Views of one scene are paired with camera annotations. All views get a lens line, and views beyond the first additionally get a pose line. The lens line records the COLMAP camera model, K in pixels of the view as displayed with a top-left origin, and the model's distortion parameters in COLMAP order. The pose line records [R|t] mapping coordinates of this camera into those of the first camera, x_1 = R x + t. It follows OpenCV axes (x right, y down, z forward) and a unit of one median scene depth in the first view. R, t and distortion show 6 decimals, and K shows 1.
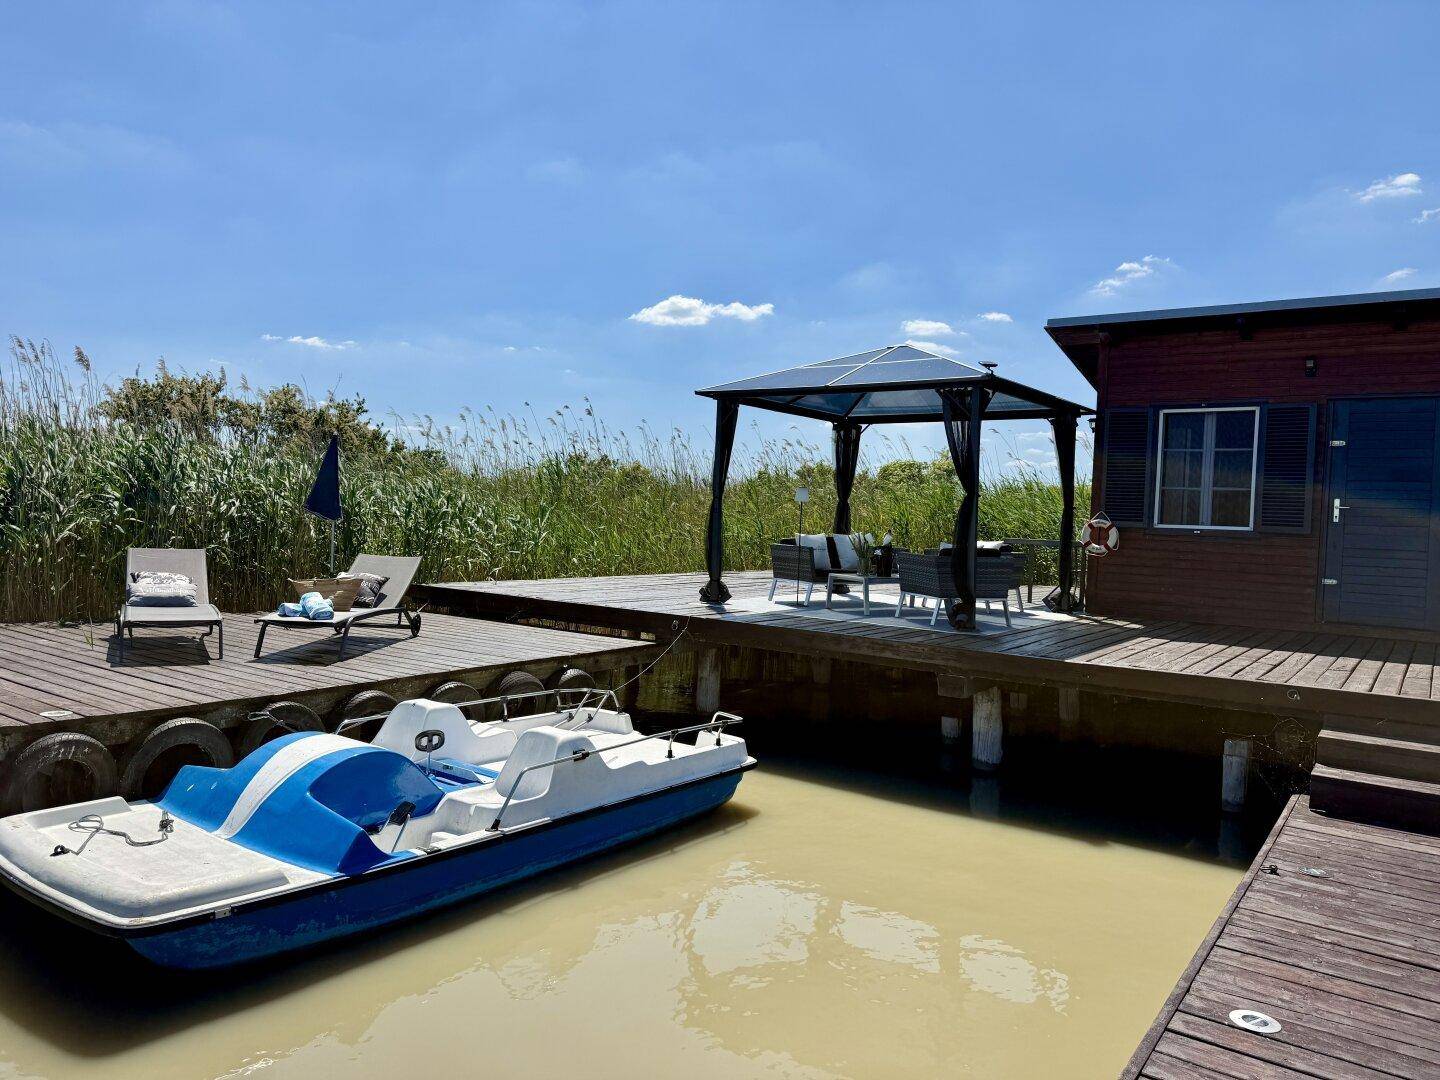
lens RADIAL K [[994.8, 0, 694.2], [0, 994.8, 542.6], [0, 0, 1]] dist [0.015718, -0.035322]
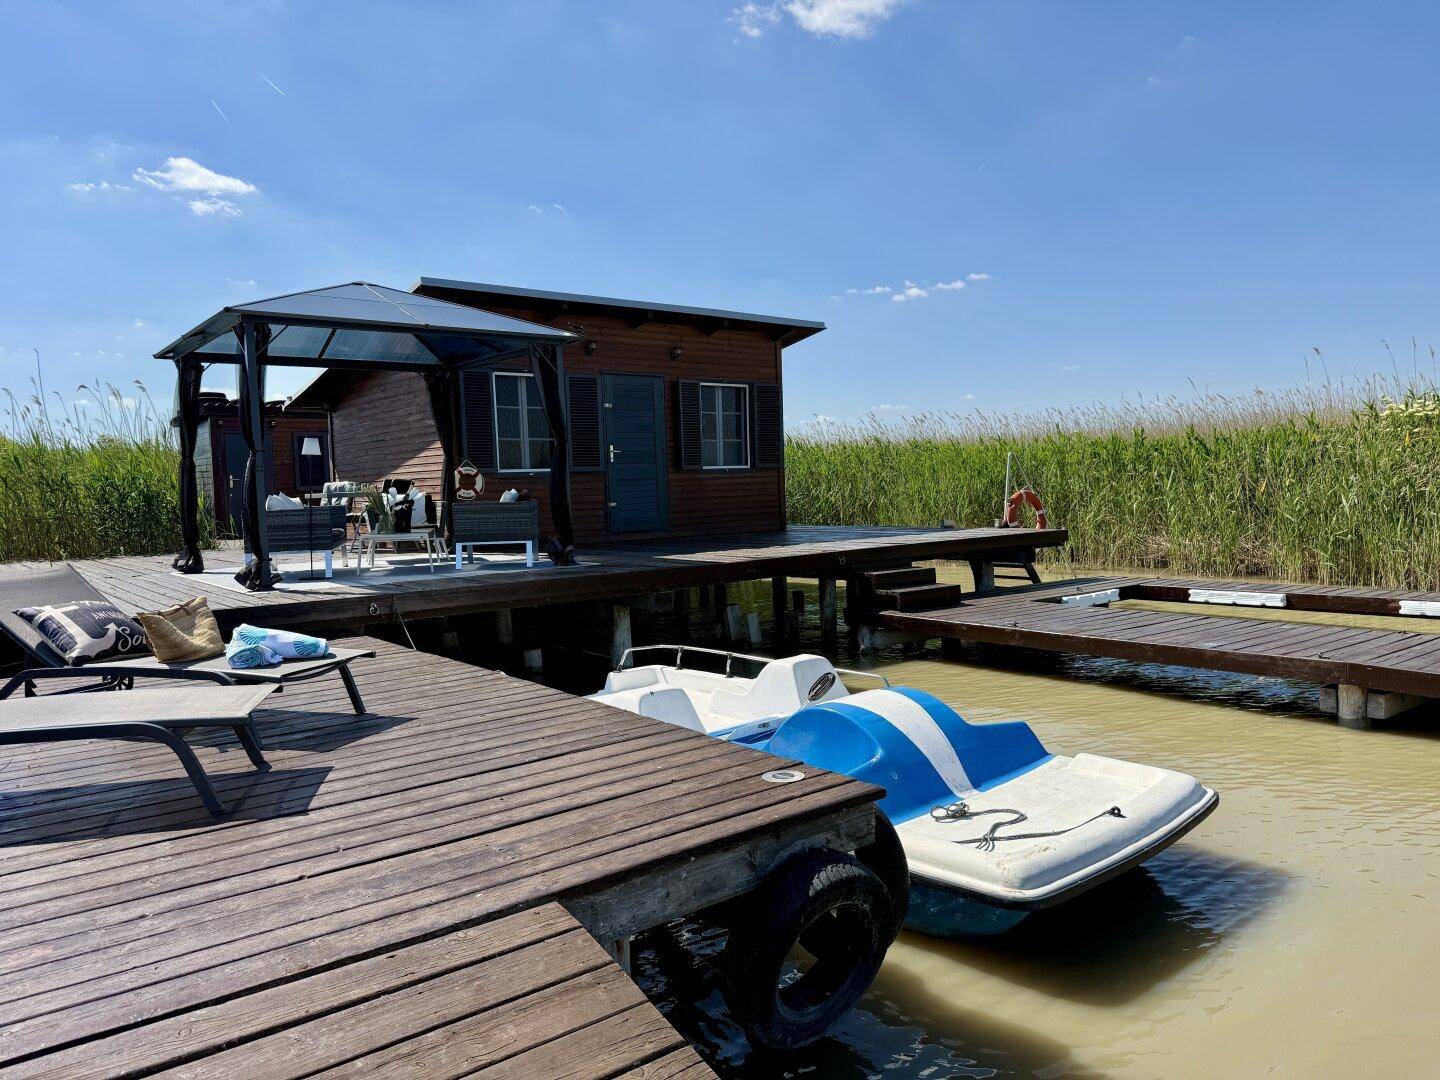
lens RADIAL K [[1029.3, 0, 734.9], [0, 1029.3, 547.0], [0, 0, 1]] dist [0.039307, -0.007029]
pose [[0.233031, -0.105176, 0.966765, -0.752405], [0.065164, 0.993589, 0.092387, -0.025045], [-0.970284, 0.041470, 0.238390, 0.503272]]
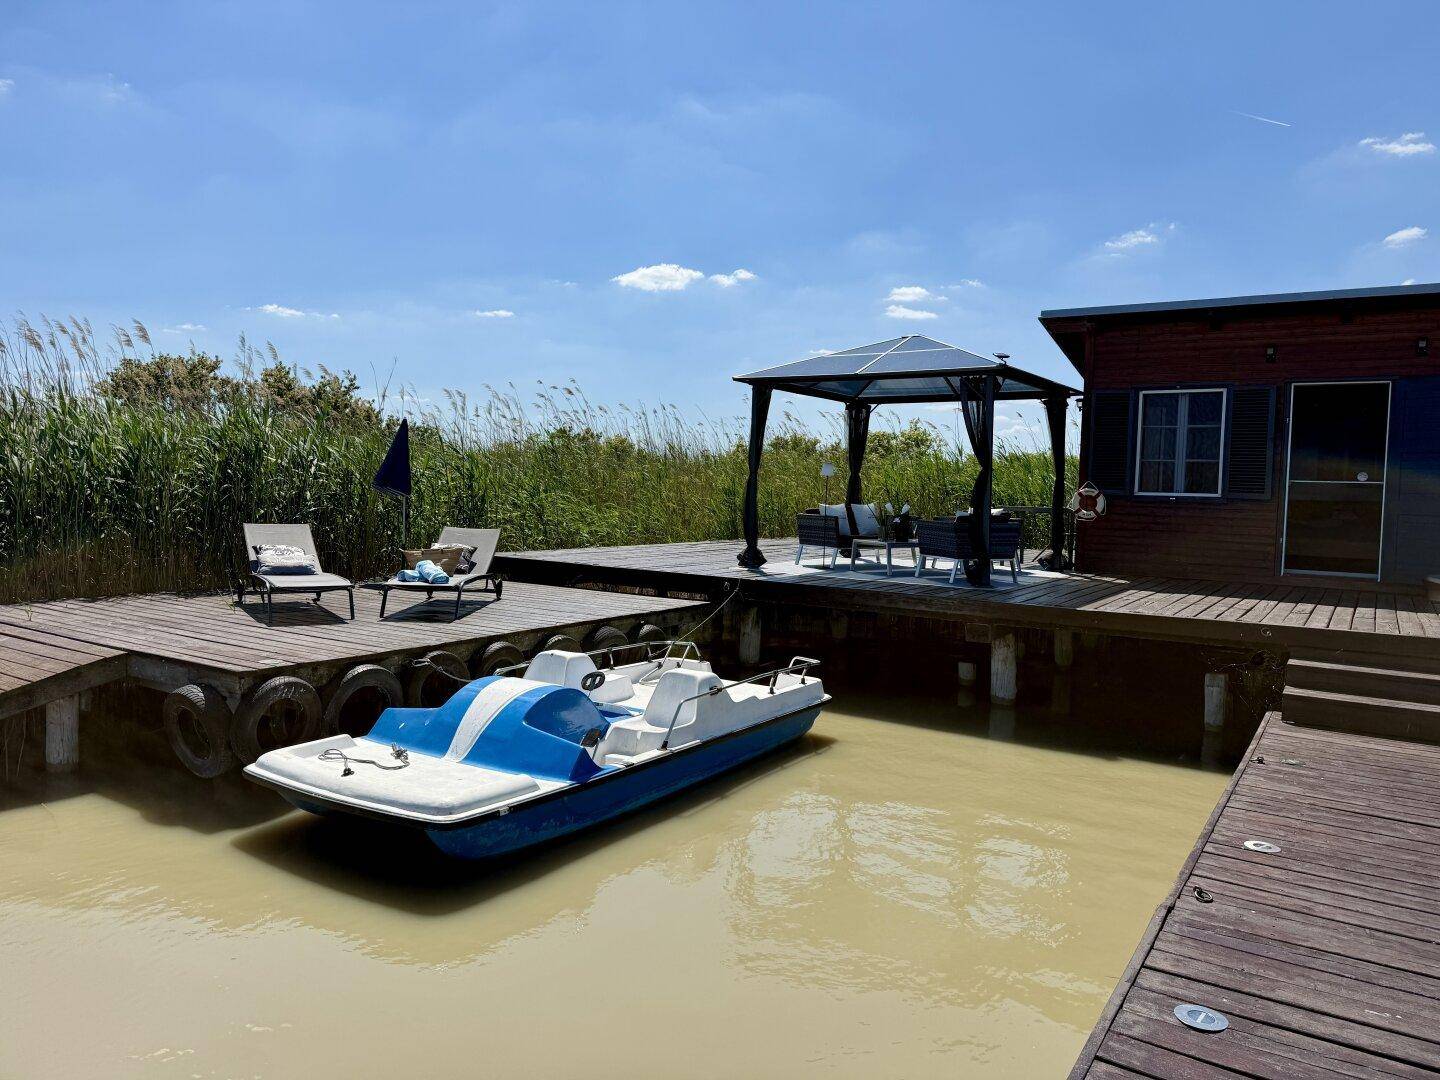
lens RADIAL K [[994.8, 0, 697.6], [0, 994.8, 531.5], [0, 0, 1]] dist [0.015718, -0.035322]
pose [[0.998837, -0.012446, 0.046570, -0.101807], [0.011559, 0.999748, 0.019253, -0.001453], [-0.046798, -0.018693, 0.998729, -0.126210]]
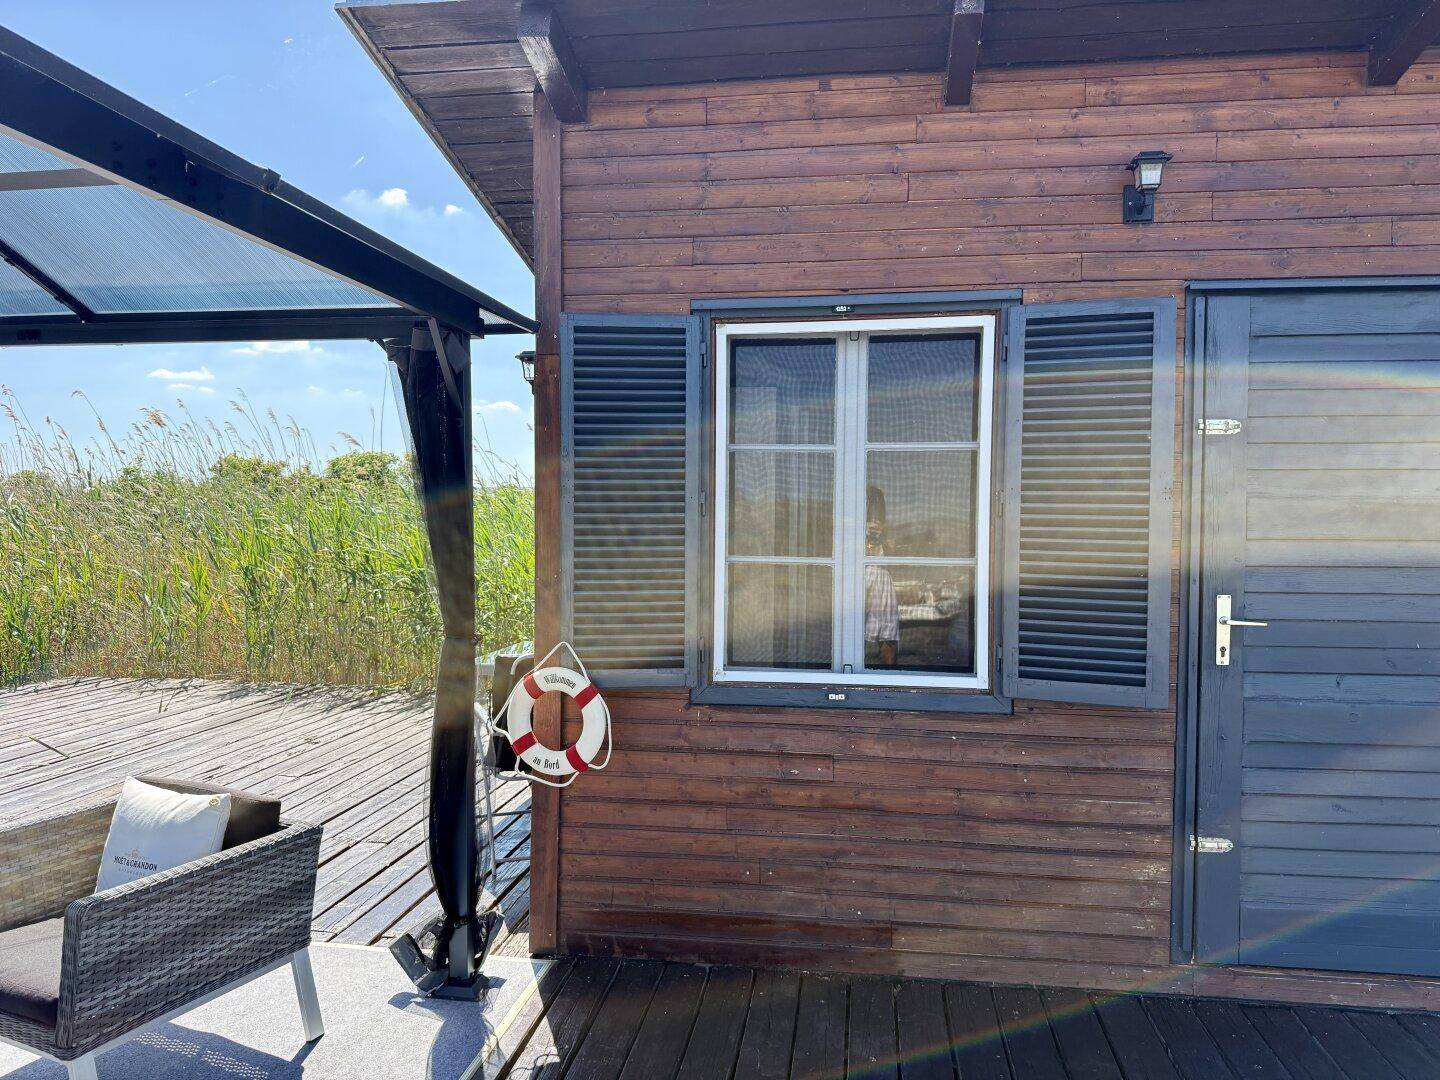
lens RADIAL K [[994.8, 0, 713.0], [0, 994.8, 544.7], [0, 0, 1]] dist [0.015718, -0.035322]
pose [[0.879810, -0.045775, 0.473116, 0.350735], [0.039828, 0.998951, 0.022586, -0.077101], [-0.473654, -0.001028, 0.880711, 0.810564]]
